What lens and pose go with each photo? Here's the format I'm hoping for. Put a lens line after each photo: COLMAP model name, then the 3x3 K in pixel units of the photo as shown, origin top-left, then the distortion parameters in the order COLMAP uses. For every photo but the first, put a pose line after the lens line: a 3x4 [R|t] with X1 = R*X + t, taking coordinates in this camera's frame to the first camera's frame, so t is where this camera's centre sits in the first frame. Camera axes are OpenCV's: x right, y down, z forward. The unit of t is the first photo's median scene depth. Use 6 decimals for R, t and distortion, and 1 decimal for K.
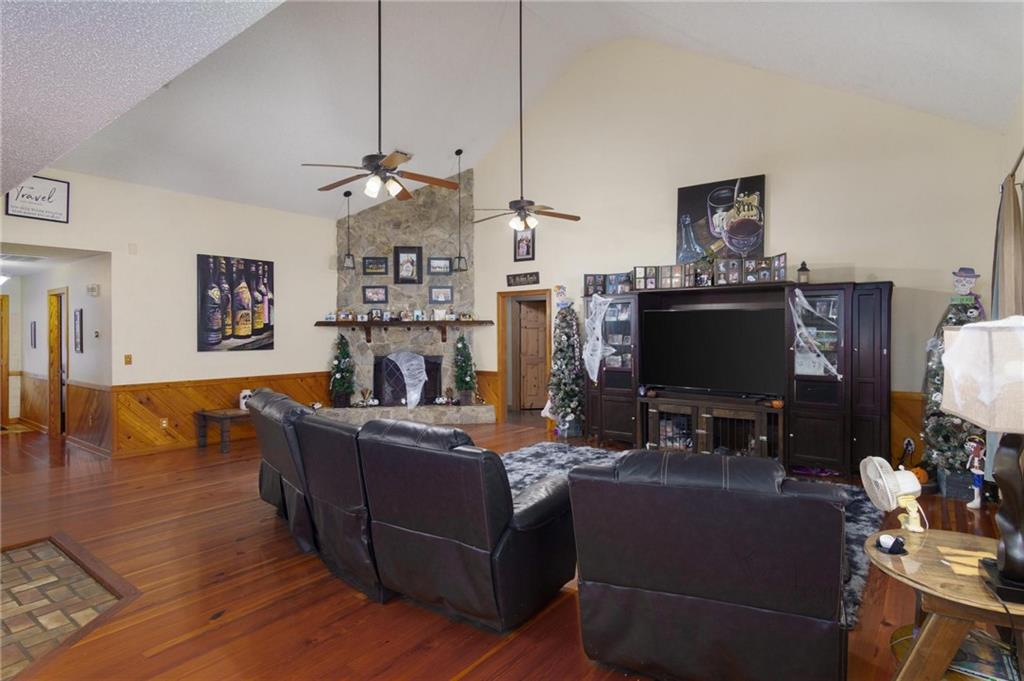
lens RADIAL K [[542.4, 0, 513.6], [0, 542.4, 331.0], [0, 0, 1]] dist [0.007813, -0.001082]
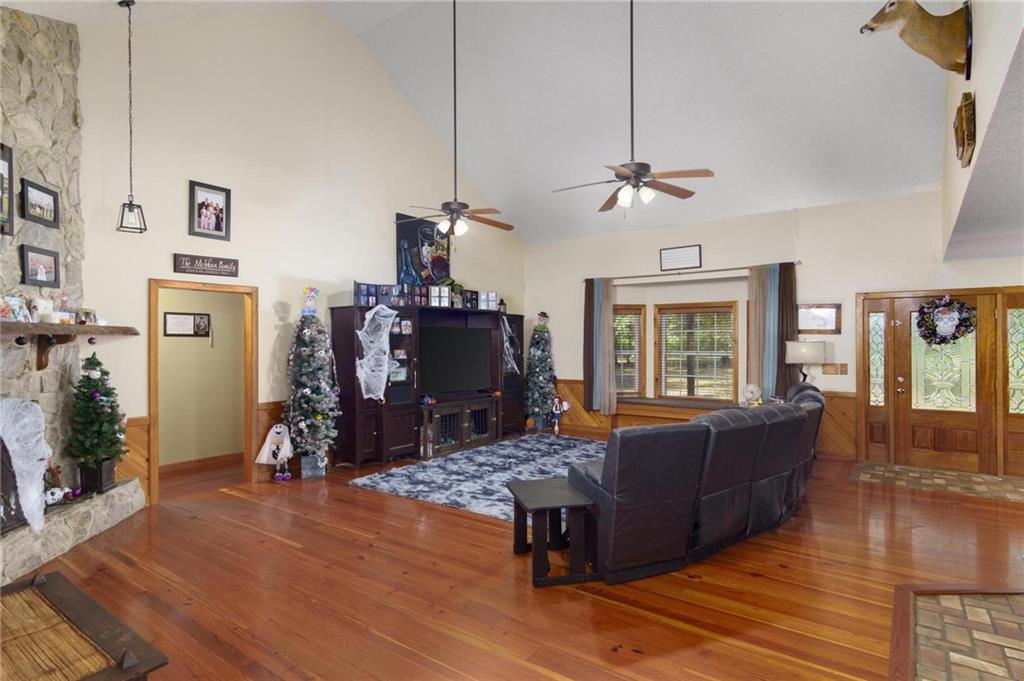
lens RADIAL K [[542.4, 0, 509.8], [0, 542.4, 341.7], [0, 0, 1]] dist [0.007813, -0.001082]
pose [[-0.019869, 0.005156, 0.999789, -0.620034], [0.006149, 0.999968, -0.005035, 0.000969], [-0.999784, 0.006047, -0.019900, 0.633053]]
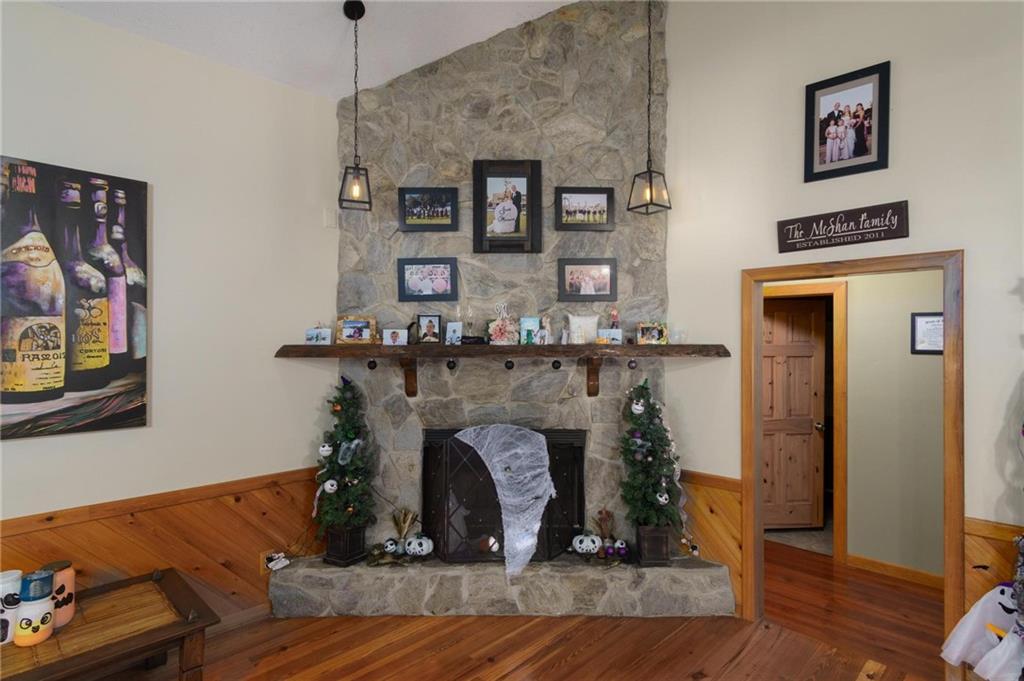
lens RADIAL K [[542.4, 0, 518.1], [0, 542.4, 338.7], [0, 0, 1]] dist [0.007813, -0.001082]
pose [[0.993413, 0.005172, -0.114470, -0.142346], [-0.005567, 0.999980, -0.003131, -0.021885], [0.114451, 0.003748, 0.993422, 0.611819]]
